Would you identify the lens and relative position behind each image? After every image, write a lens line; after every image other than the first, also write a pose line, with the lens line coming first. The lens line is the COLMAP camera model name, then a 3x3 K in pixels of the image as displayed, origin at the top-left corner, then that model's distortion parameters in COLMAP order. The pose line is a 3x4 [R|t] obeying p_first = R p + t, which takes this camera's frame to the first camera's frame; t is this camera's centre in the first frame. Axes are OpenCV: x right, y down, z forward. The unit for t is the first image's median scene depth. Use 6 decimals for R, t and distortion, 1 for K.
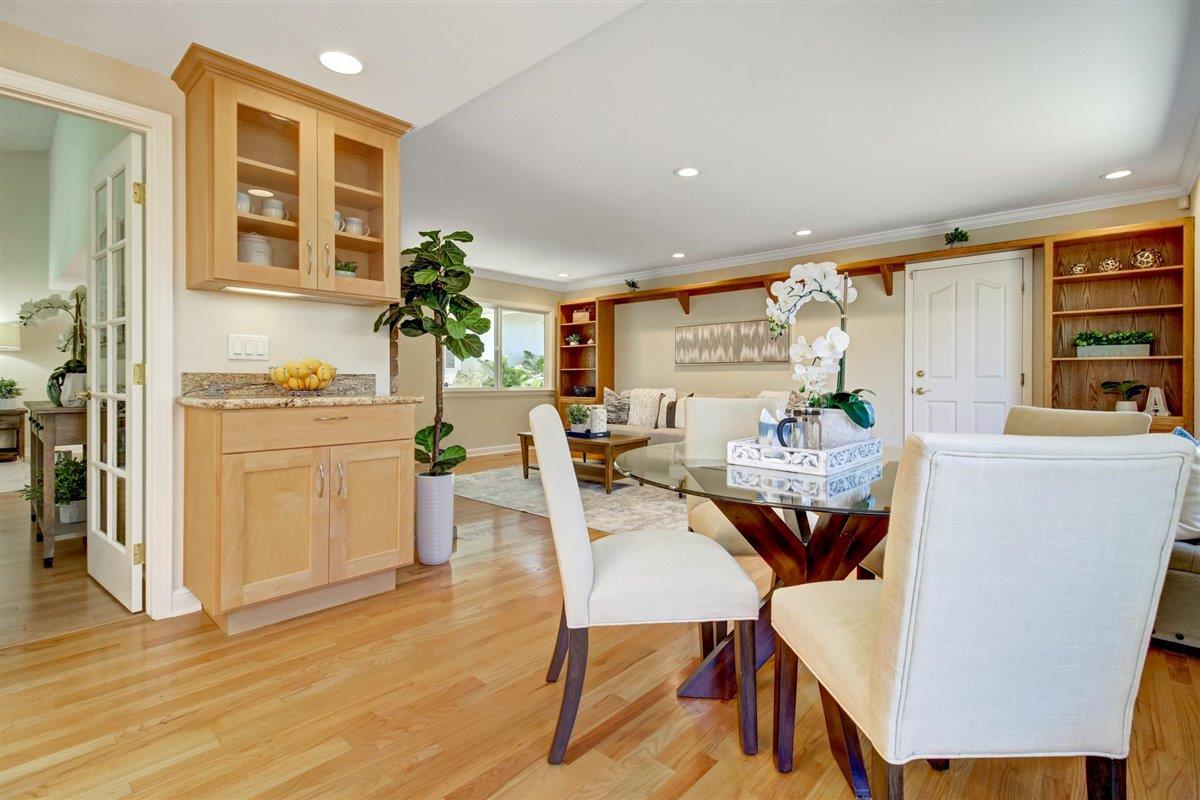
lens RADIAL K [[562.2, 0, 585.5], [0, 562.2, 378.5], [0, 0, 1]] dist [0.011531, -0.008302]
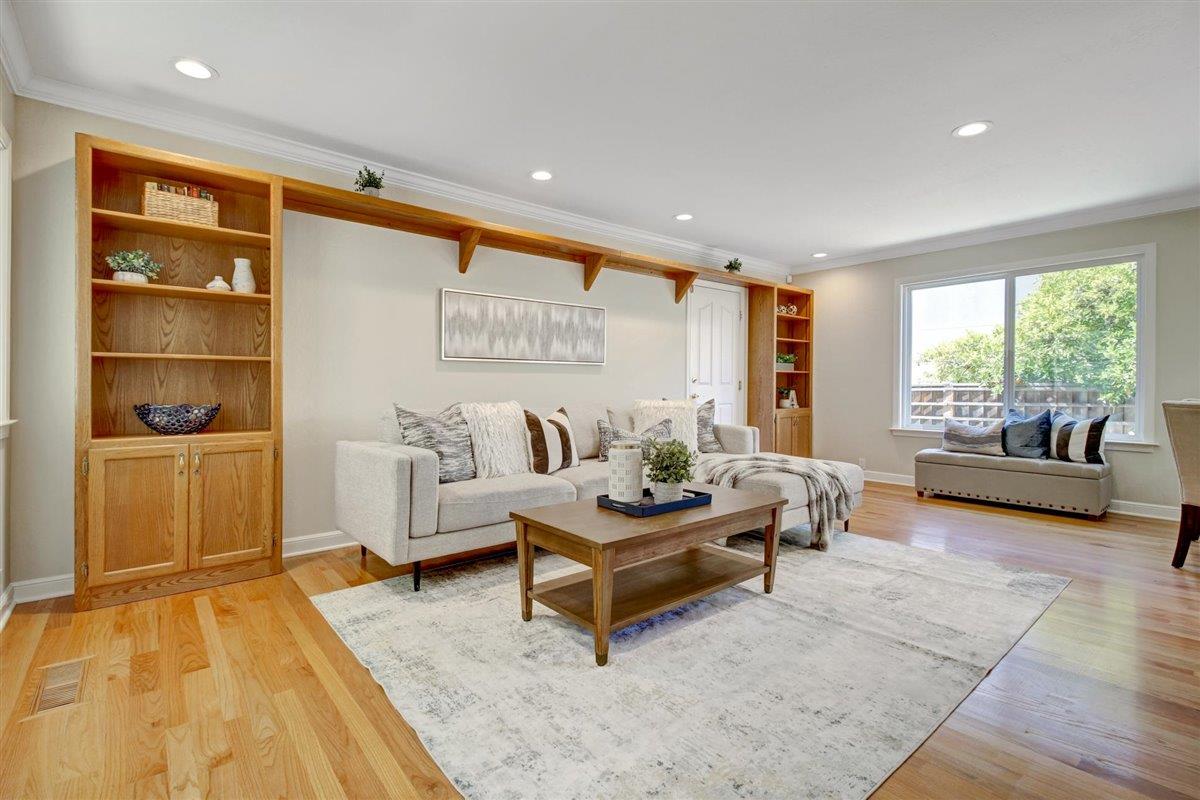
lens RADIAL K [[562.2, 0, 617.0], [0, 562.2, 370.8], [0, 0, 1]] dist [0.011531, -0.008302]
pose [[0.097695, 0.025722, 0.994884, -0.394969], [-0.002610, 0.999669, -0.025589, 0.000786], [-0.995213, -0.000096, 0.097730, 0.827617]]
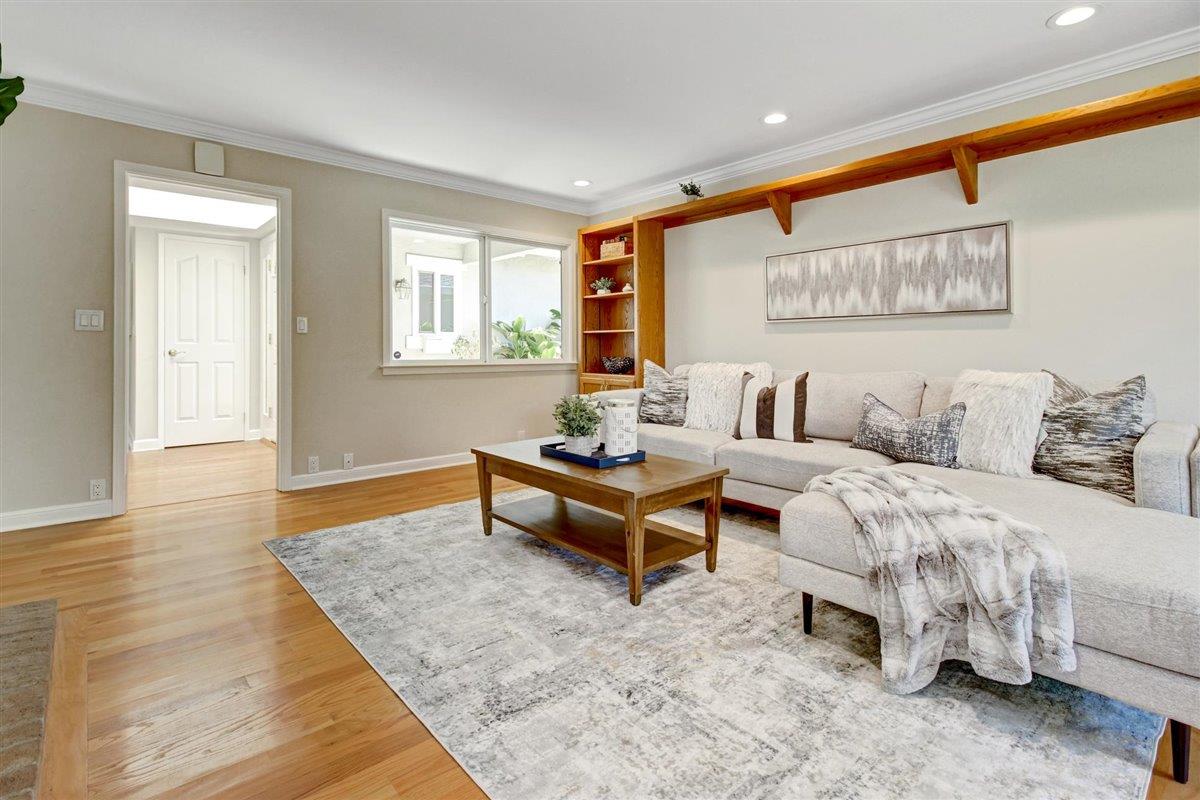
lens RADIAL K [[562.2, 0, 590.2], [0, 562.2, 343.6], [0, 0, 1]] dist [0.011531, -0.008302]
pose [[0.994374, -0.002852, -0.105890, 0.040923], [0.002336, 0.999985, -0.004990, 0.001140], [0.105902, 0.004714, 0.994365, 0.422332]]
